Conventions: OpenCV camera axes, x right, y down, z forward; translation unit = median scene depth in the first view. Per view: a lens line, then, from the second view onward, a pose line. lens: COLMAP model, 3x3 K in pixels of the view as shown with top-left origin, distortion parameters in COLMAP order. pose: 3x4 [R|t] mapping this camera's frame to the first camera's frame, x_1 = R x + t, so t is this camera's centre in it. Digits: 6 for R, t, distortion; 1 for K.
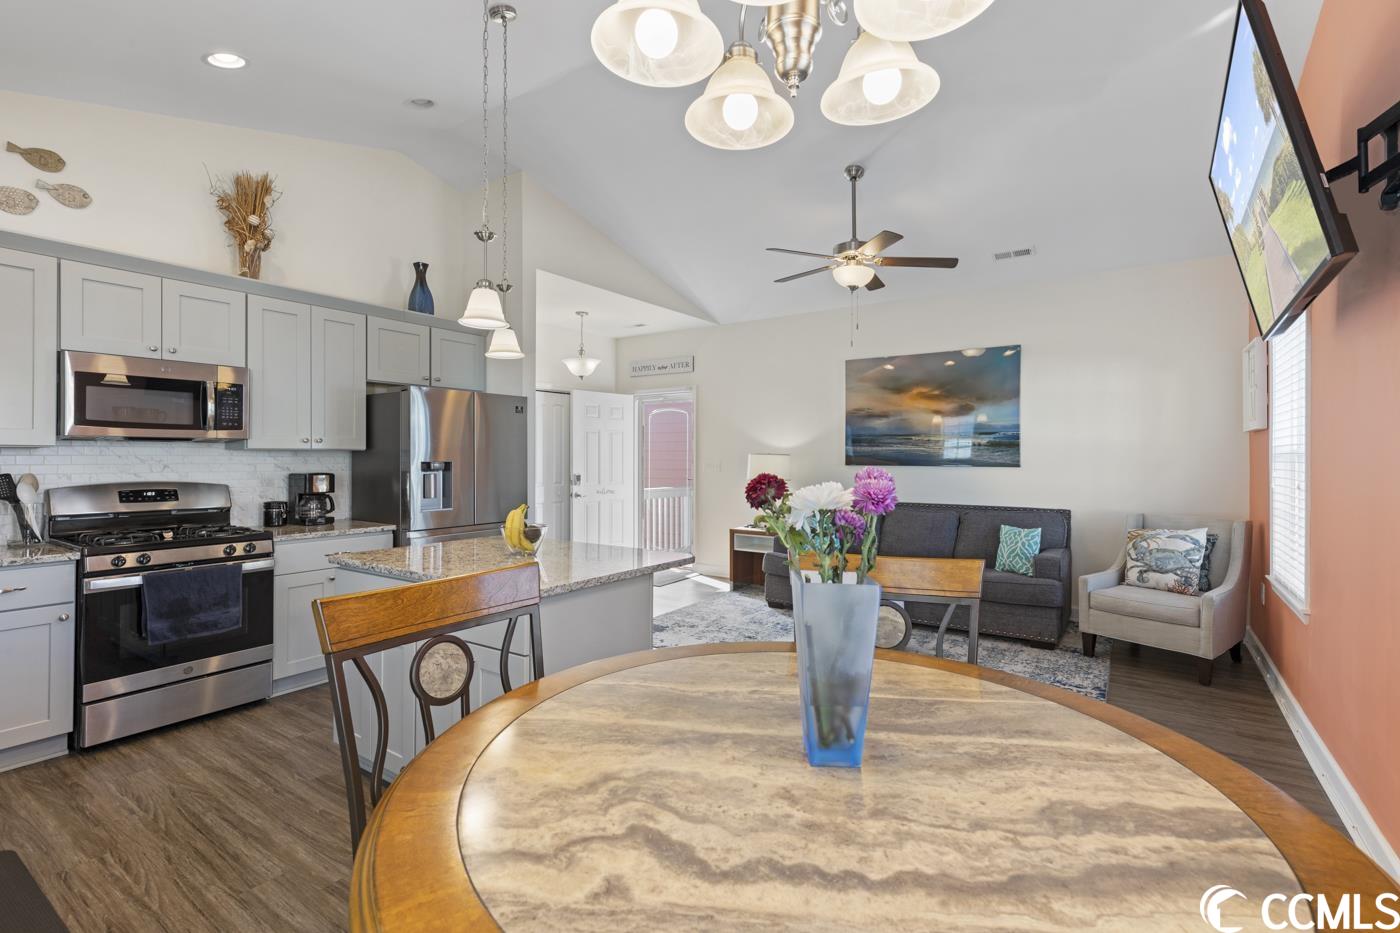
lens RADIAL K [[627.3, 0, 702.2], [0, 627.3, 453.7], [0, 0, 1]] dist [0.008979, -0.002316]
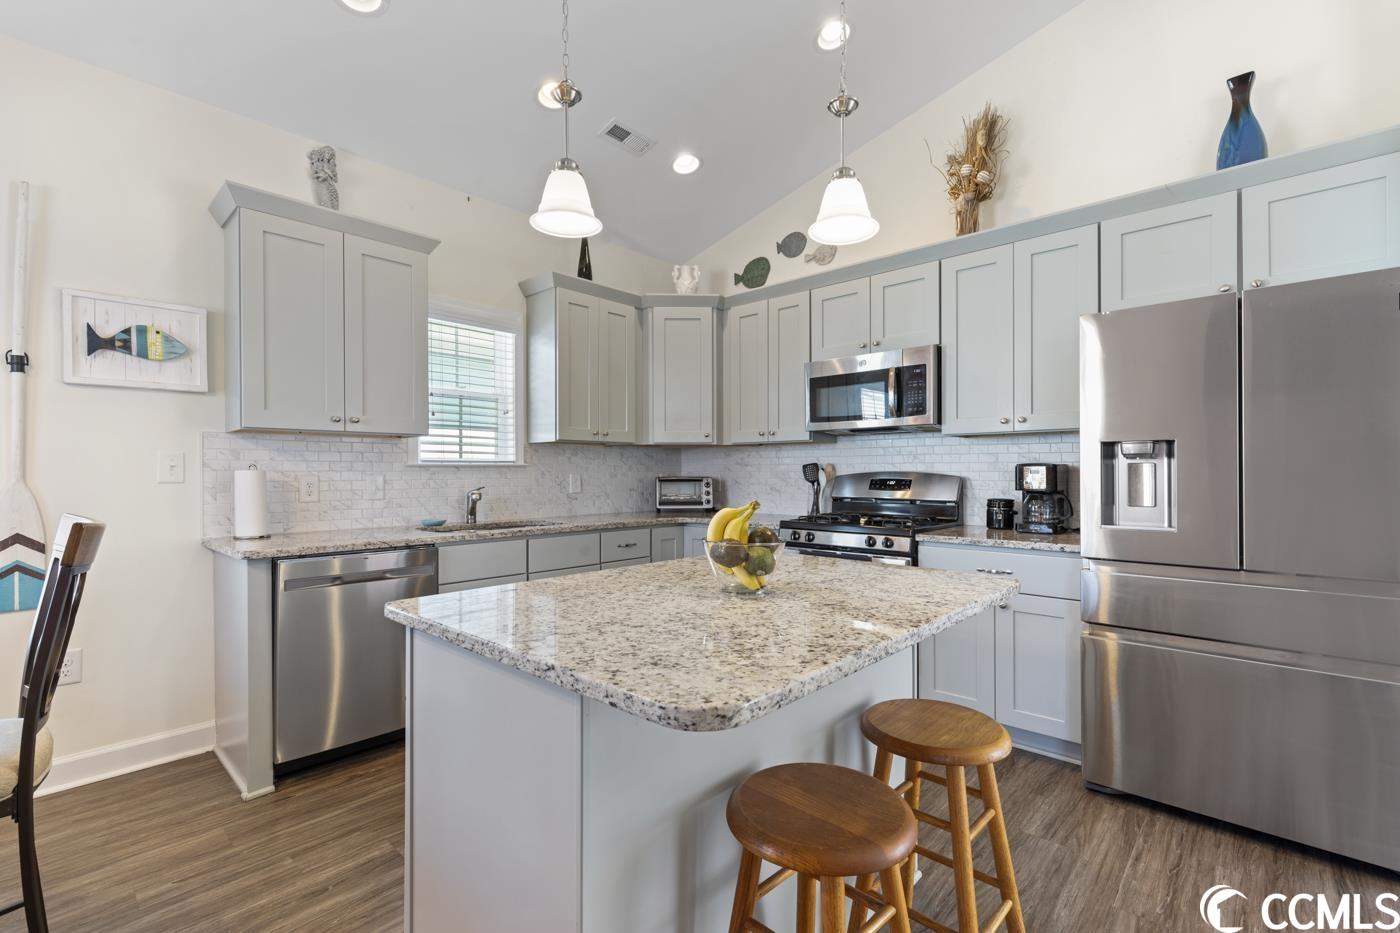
lens RADIAL K [[627.3, 0, 700.7], [0, 627.3, 471.7], [0, 0, 1]] dist [0.008979, -0.002316]
pose [[-0.135571, -0.001523, -0.990766, 0.184626], [0.010258, 0.999943, -0.002941, 0.039796], [0.990715, -0.010562, -0.135547, 0.728796]]
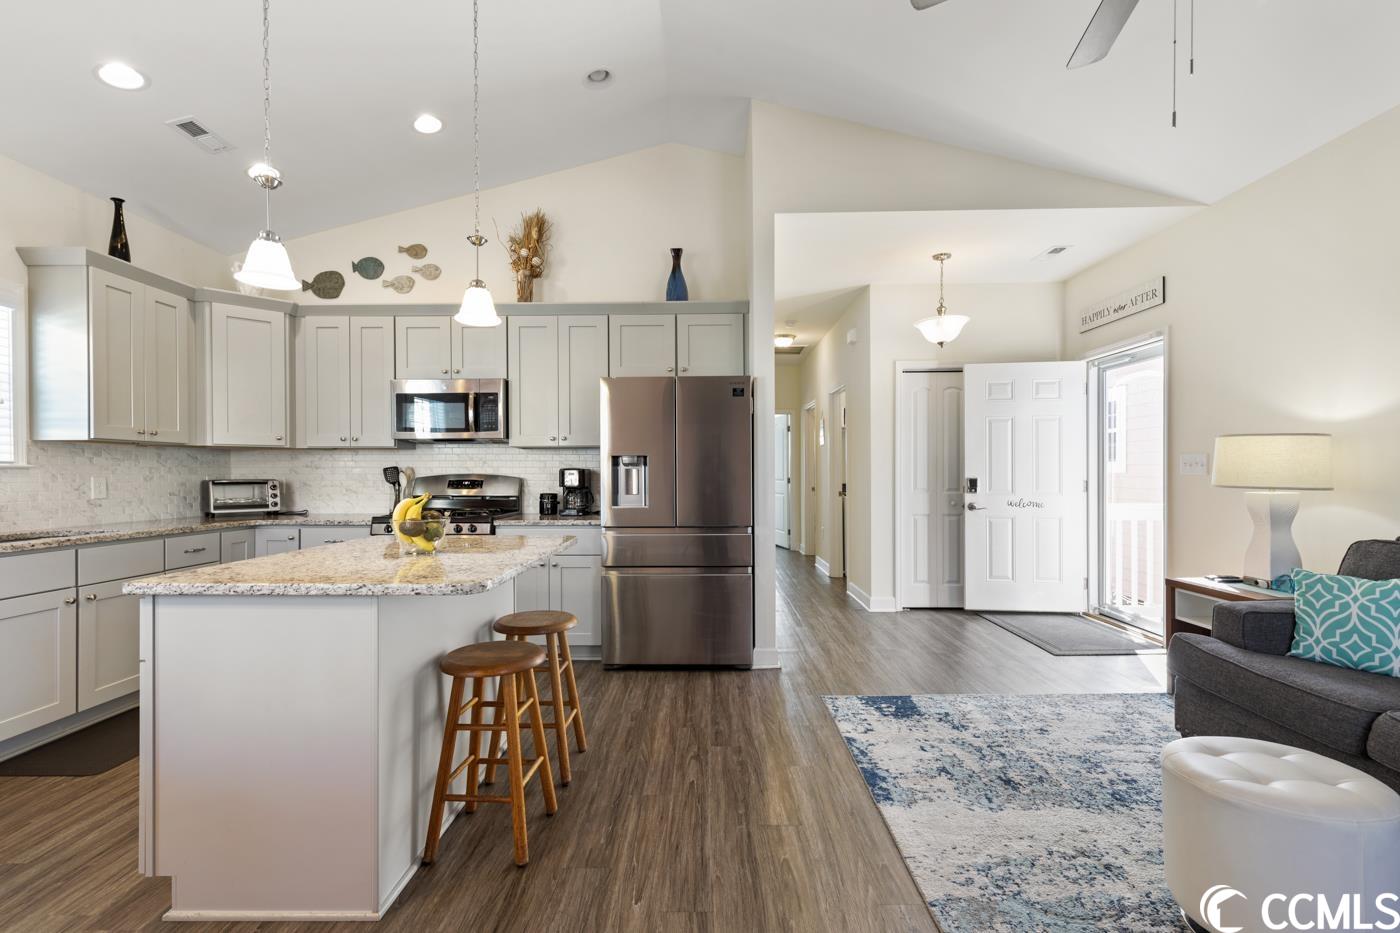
lens RADIAL K [[627.3, 0, 698.8], [0, 627.3, 475.8], [0, 0, 1]] dist [0.008979, -0.002316]
pose [[0.558762, 0.000342, -0.829328, 0.428365], [0.010645, 0.999915, 0.007584, 0.038915], [0.829260, -0.013066, 0.558710, 0.590523]]
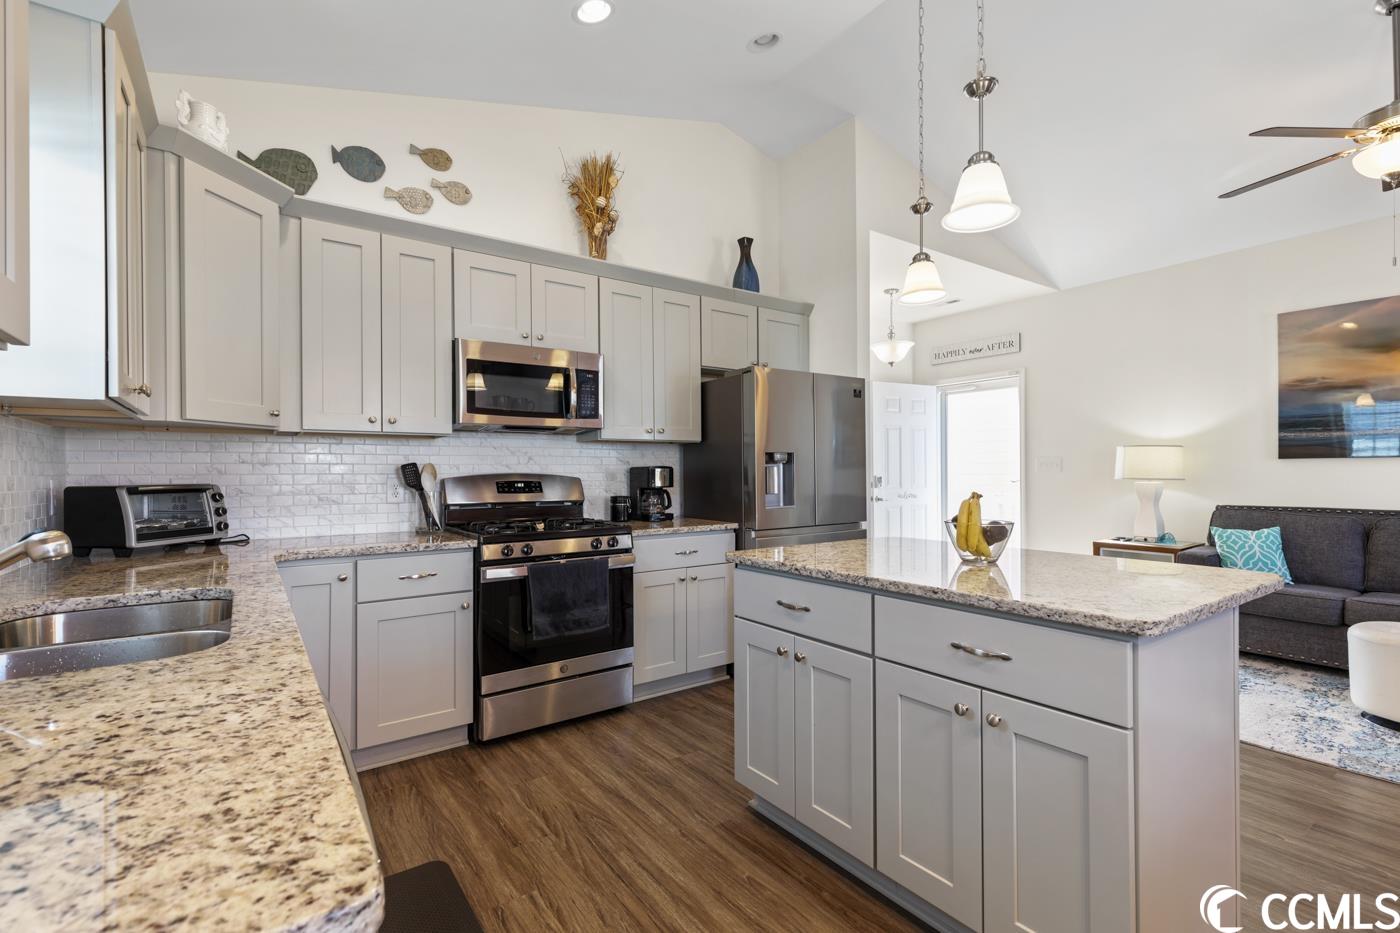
lens RADIAL K [[627.3, 0, 712.0], [0, 627.3, 466.7], [0, 0, 1]] dist [0.008979, -0.002316]
pose [[0.941079, -0.010088, -0.338037, -0.225712], [0.010395, 0.999946, -0.000904, 0.034295], [0.338028, -0.002664, 0.941132, 0.150487]]
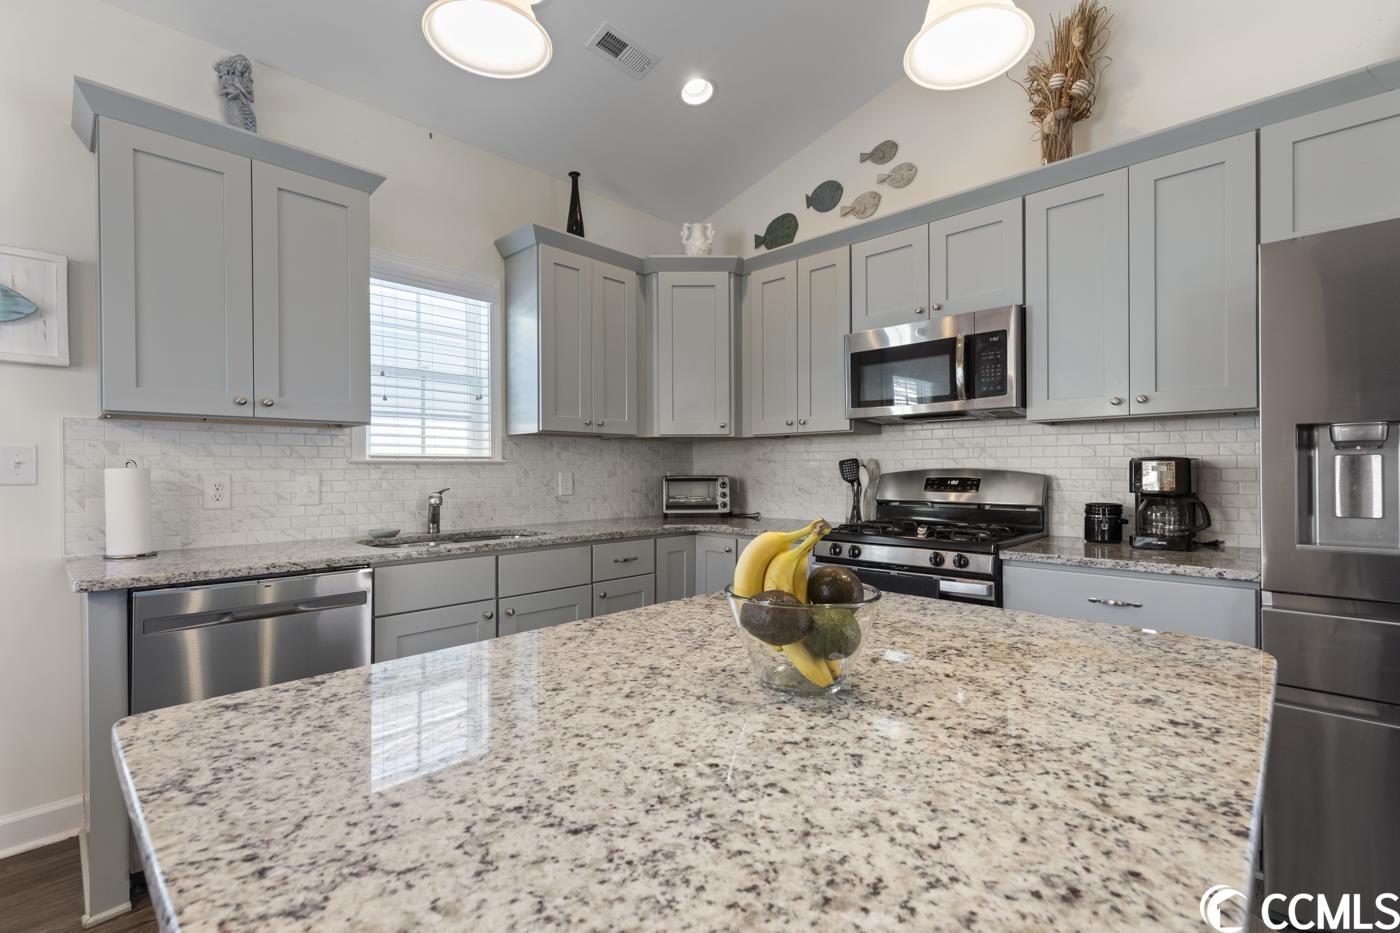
lens RADIAL K [[627.3, 0, 699.6], [0, 627.3, 471.6], [0, 0, 1]] dist [0.008979, -0.002316]
pose [[-0.157044, 0.001149, -0.987591, 0.012339], [0.012359, 0.999923, -0.000802, 0.040181], [0.987514, -0.012332, -0.157046, 0.701944]]
